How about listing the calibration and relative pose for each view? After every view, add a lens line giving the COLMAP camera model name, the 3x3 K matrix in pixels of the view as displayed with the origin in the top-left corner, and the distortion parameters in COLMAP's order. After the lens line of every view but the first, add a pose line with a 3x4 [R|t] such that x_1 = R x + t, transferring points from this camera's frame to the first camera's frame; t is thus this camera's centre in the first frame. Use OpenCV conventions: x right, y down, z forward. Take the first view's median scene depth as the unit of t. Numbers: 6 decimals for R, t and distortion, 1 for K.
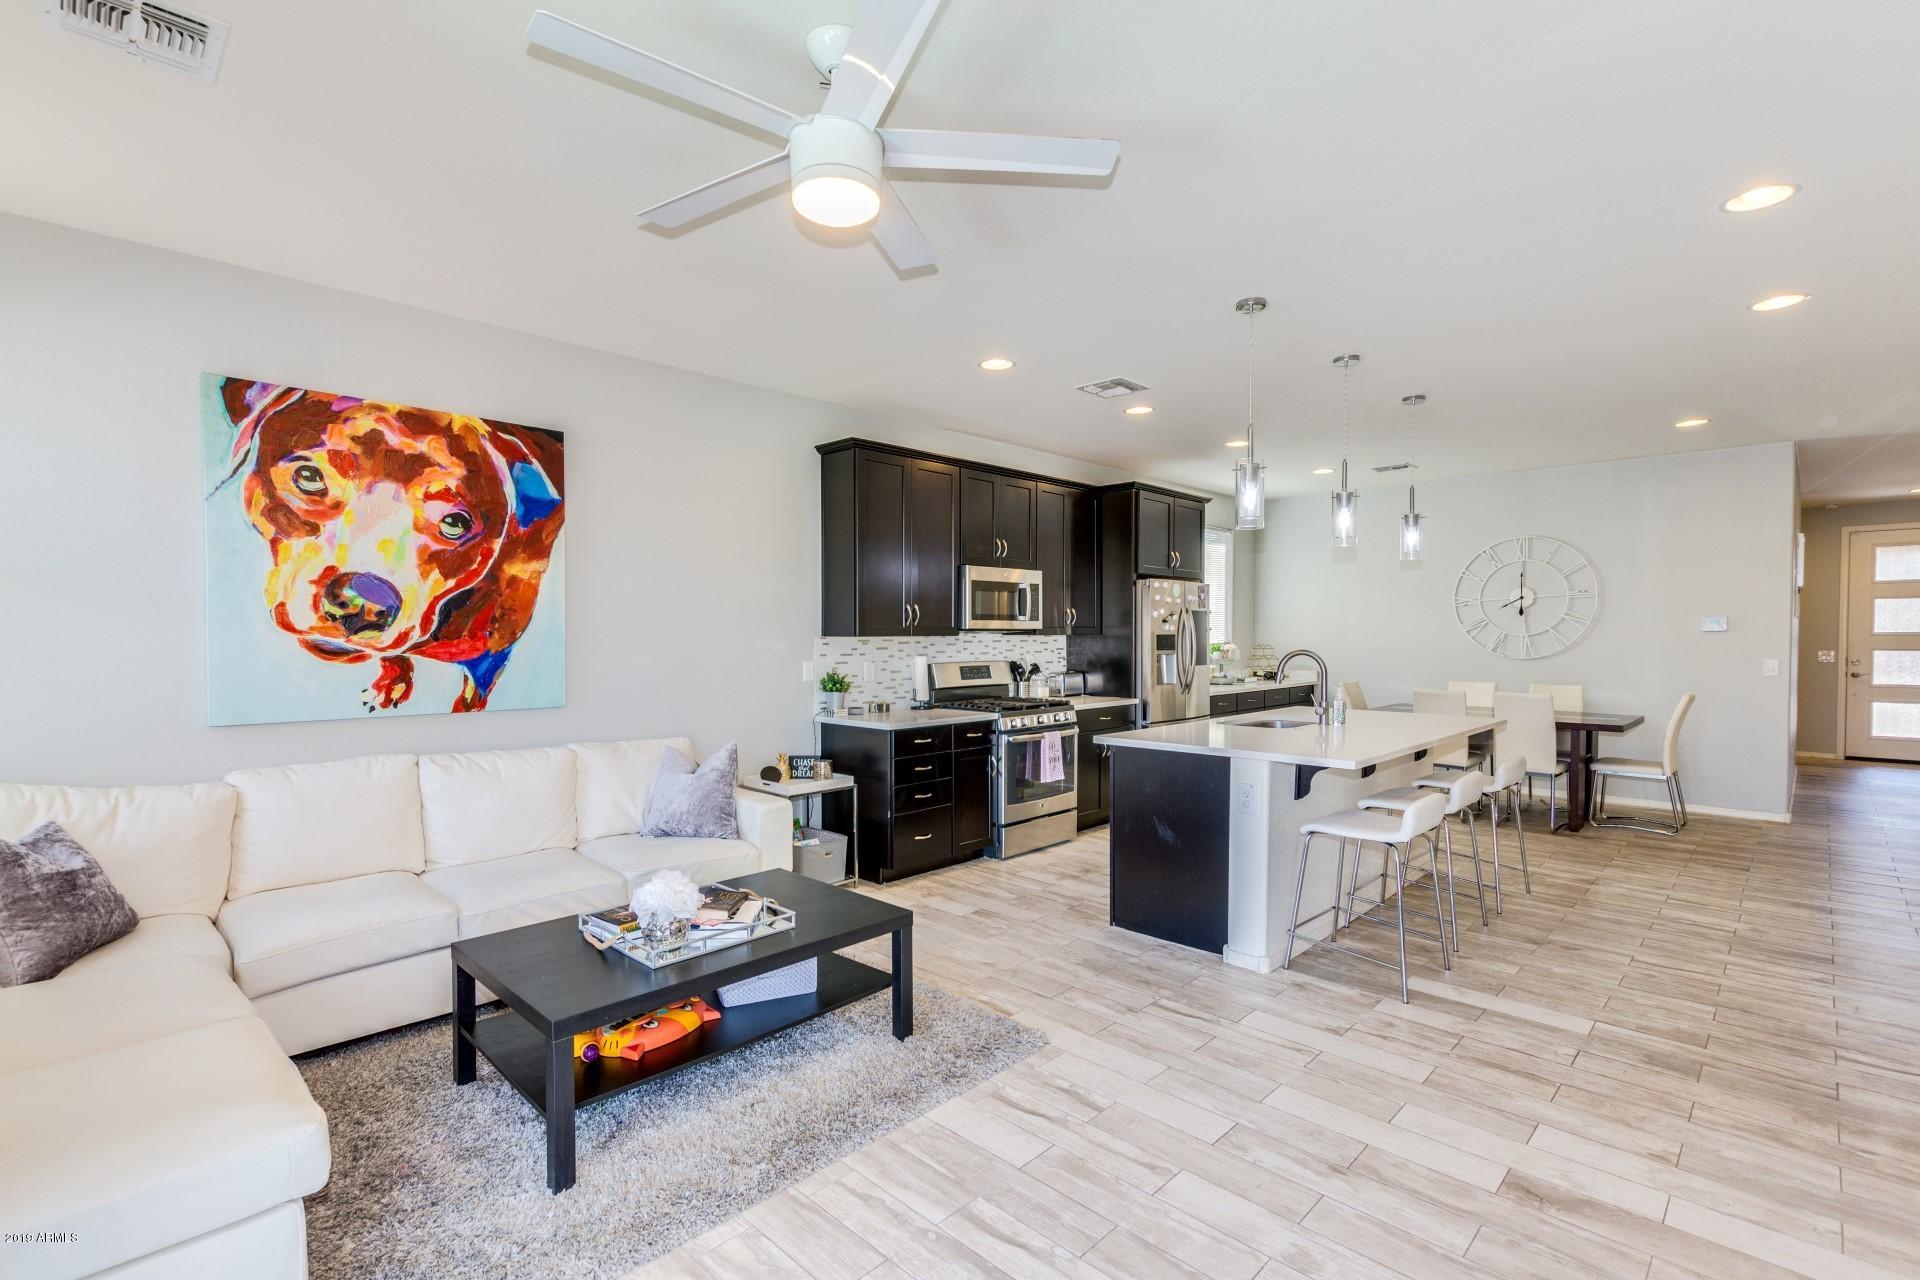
lens RADIAL K [[871.9, 0, 947.8], [0, 871.9, 650.7], [0, 0, 1]] dist [0.001711, -0.000076]
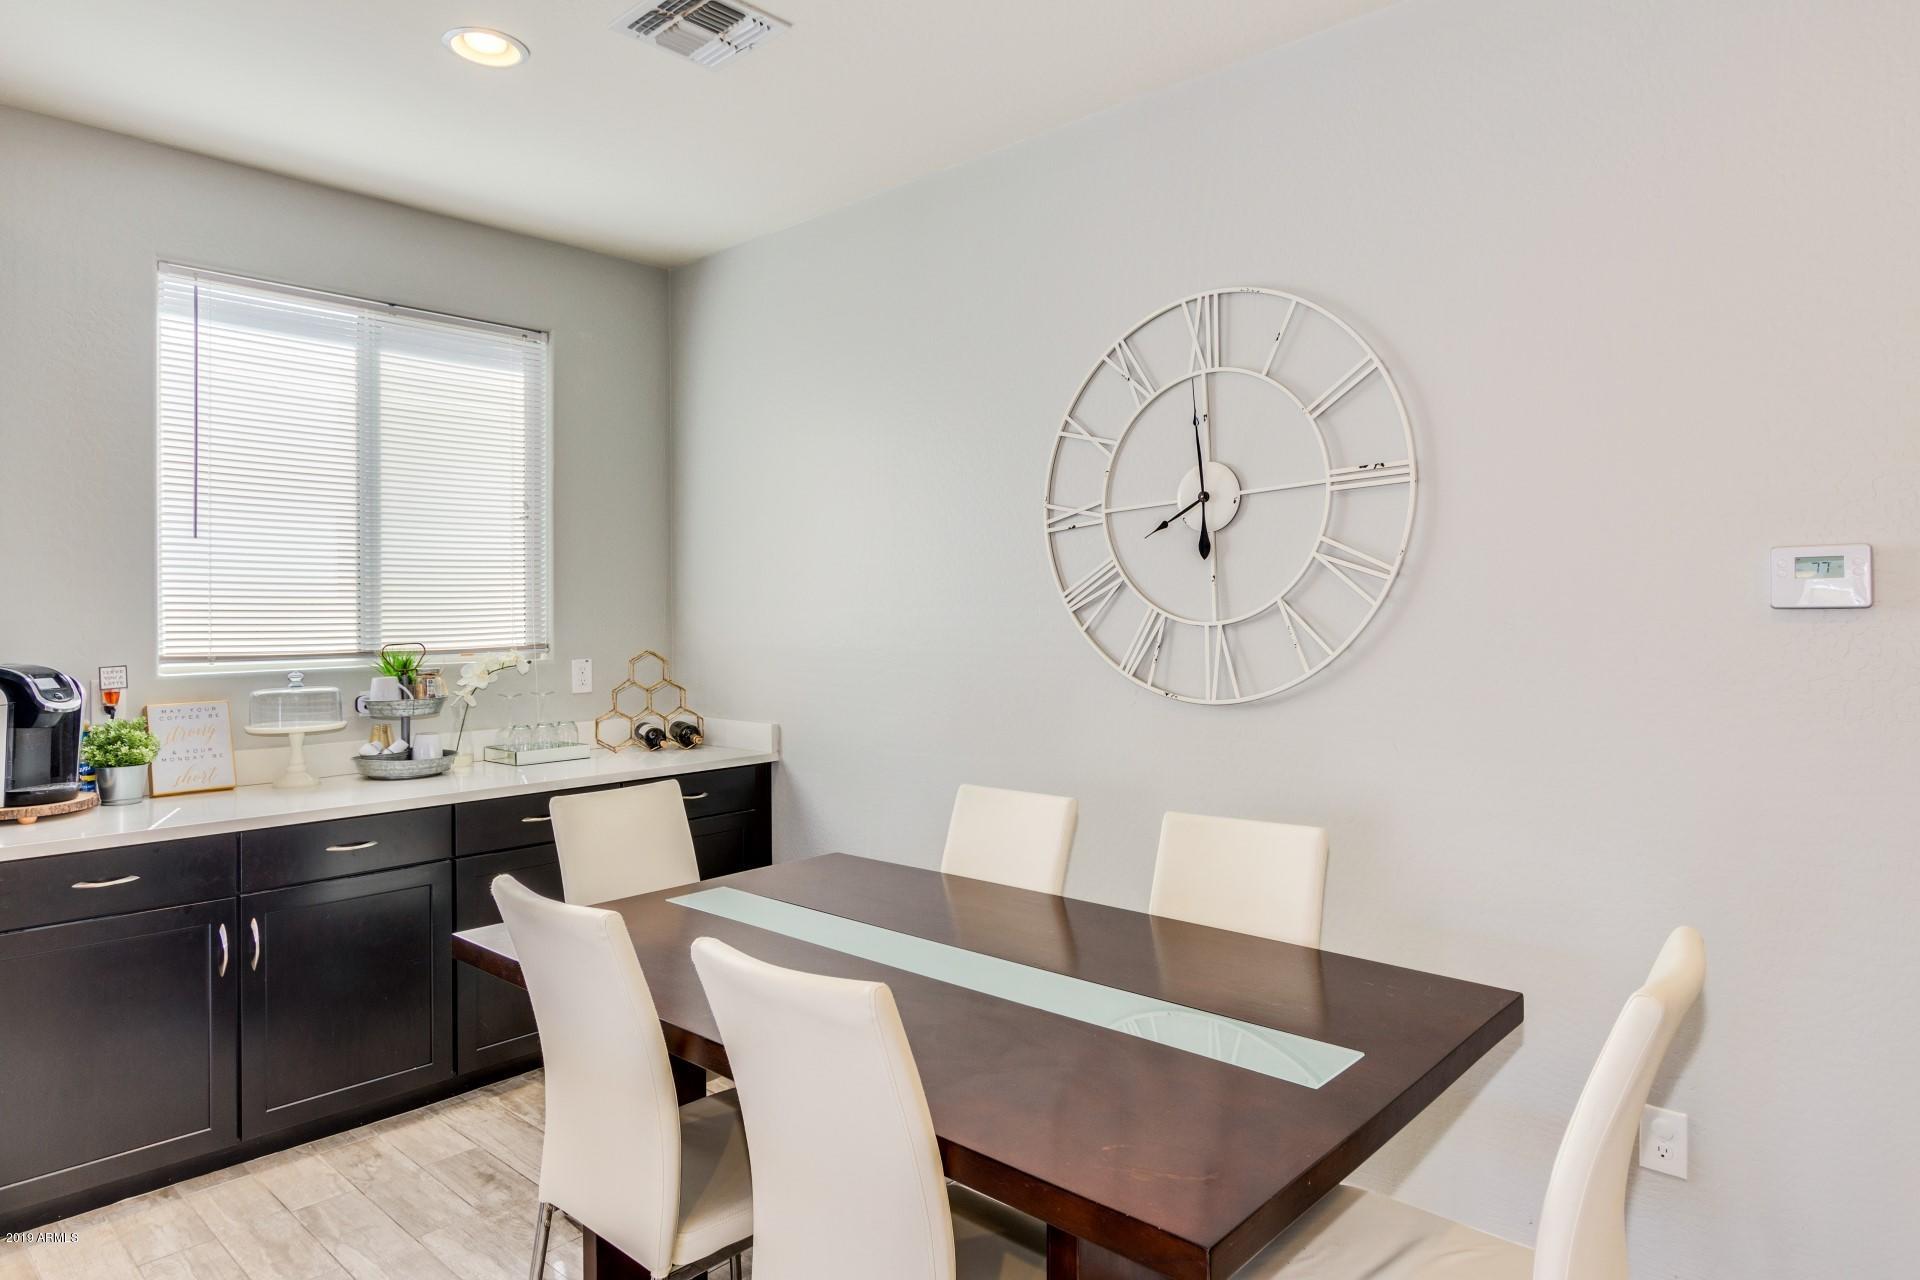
lens RADIAL K [[1121.9, 0, 960.9], [0, 1121.9, 606.5], [0, 0, 1]] dist [-0.001796, -0.000290]
pose [[0.999247, -0.005608, 0.038402, 0.654590], [0.006661, 0.999604, -0.027345, -0.016203], [-0.038233, 0.027580, 0.998888, 0.729178]]
